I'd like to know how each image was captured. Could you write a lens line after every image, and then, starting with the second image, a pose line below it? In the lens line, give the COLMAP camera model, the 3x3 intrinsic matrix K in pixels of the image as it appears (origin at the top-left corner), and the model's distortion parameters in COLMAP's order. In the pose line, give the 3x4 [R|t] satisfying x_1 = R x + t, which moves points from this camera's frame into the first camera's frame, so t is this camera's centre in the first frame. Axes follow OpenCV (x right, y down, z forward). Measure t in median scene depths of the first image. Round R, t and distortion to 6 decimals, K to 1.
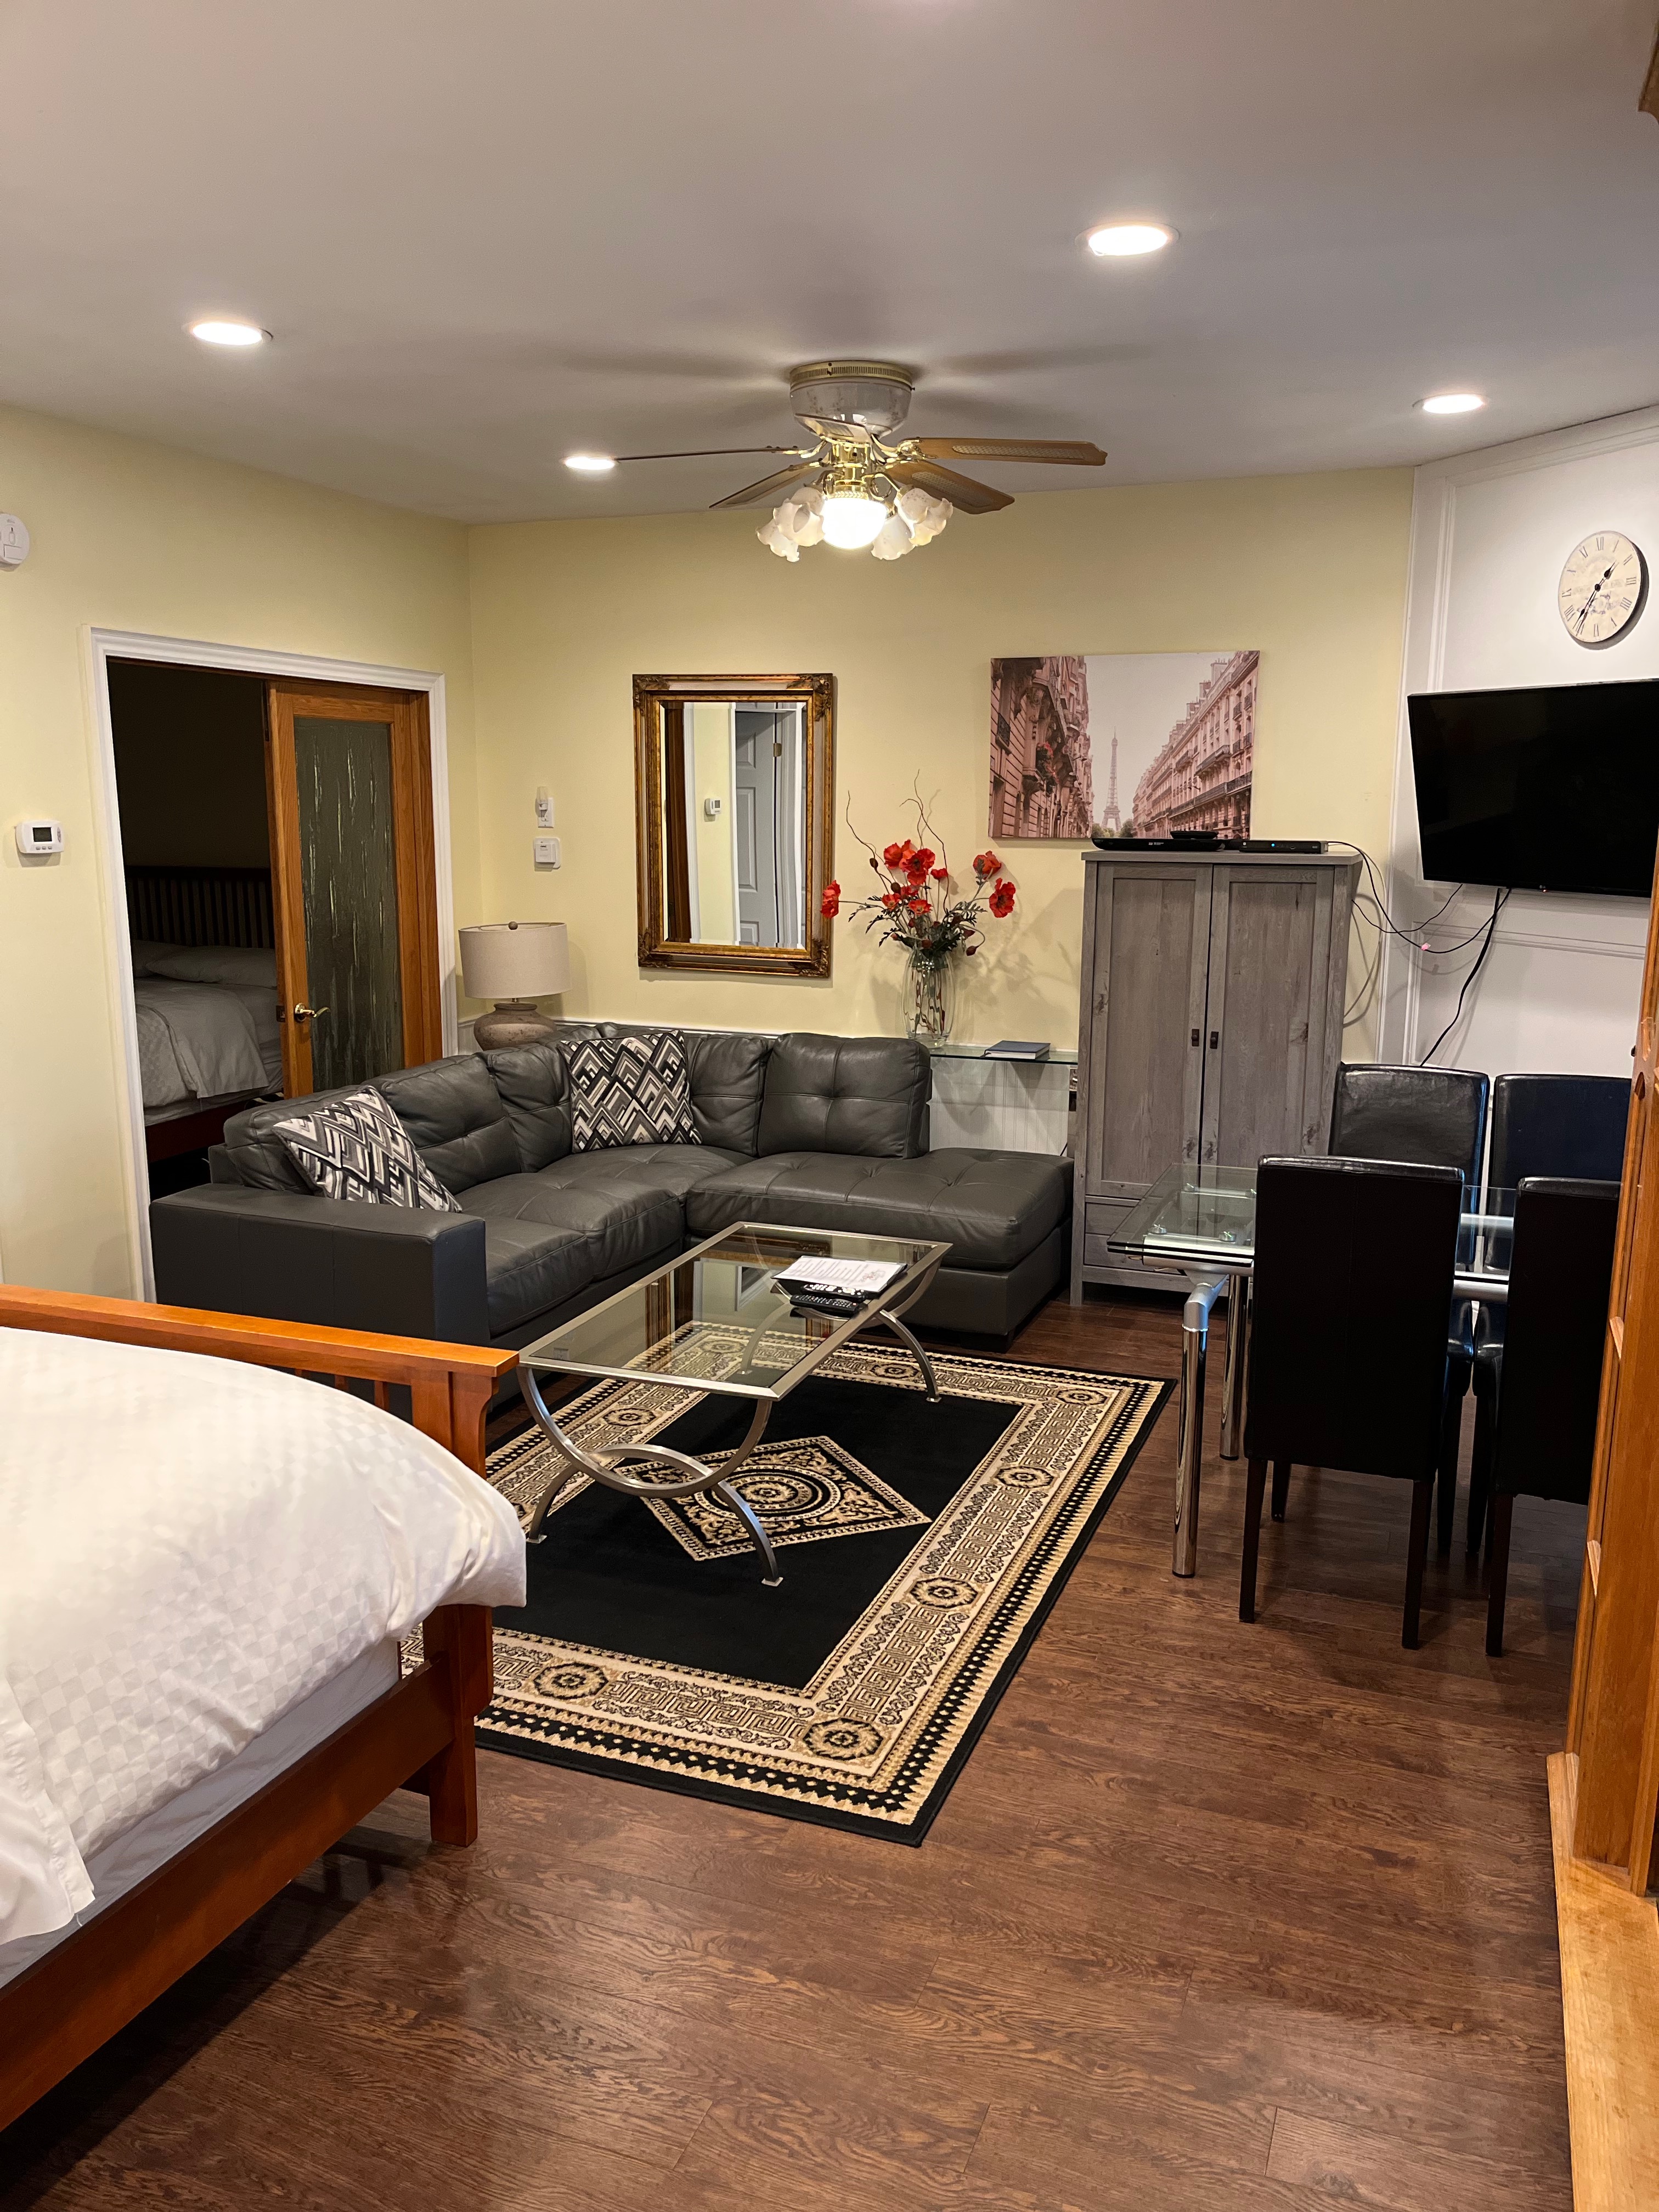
lens RADIAL K [[1686.0, 0, 831.5], [0, 1686.0, 1105.0], [0, 0, 1]] dist [0.056229, -0.041737]
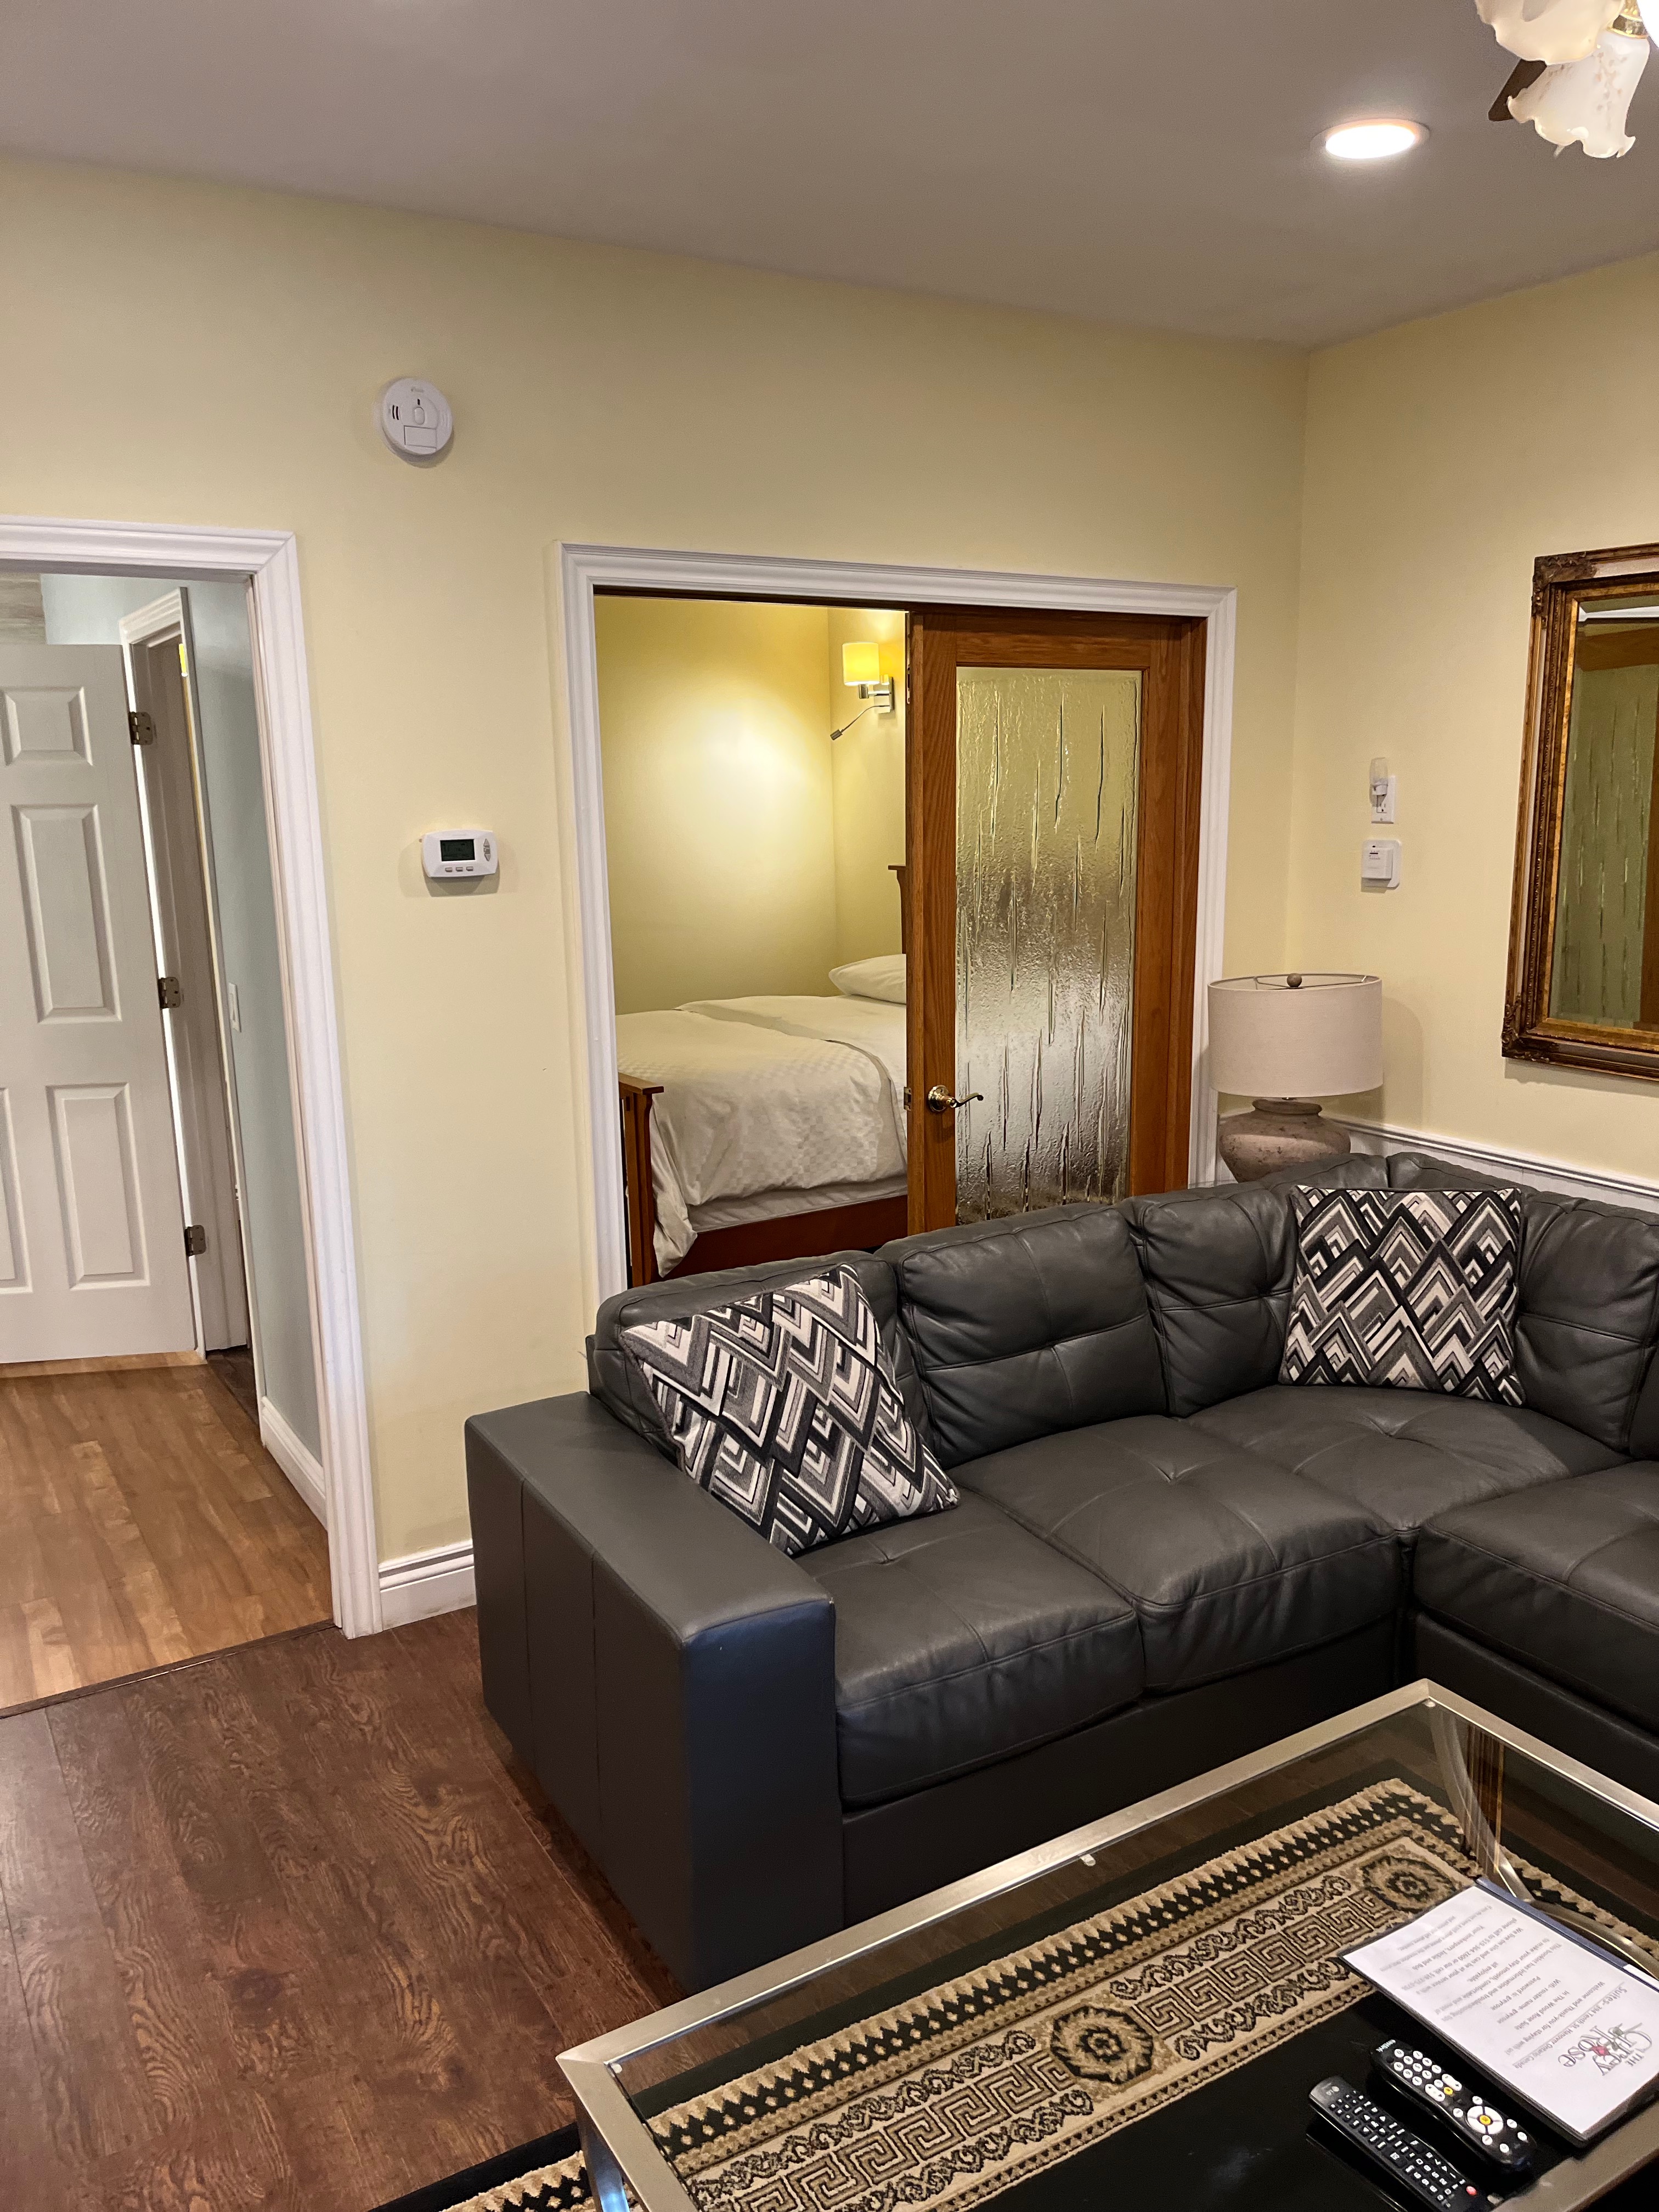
lens RADIAL K [[1686.0, 0, 839.0], [0, 1686.0, 1118.1], [0, 0, 1]] dist [0.056229, -0.041737]
pose [[0.794224, 0.102034, -0.598997, 0.068337], [-0.090378, 0.994672, 0.049600, -0.077975], [0.600866, 0.014743, 0.799214, 0.431197]]
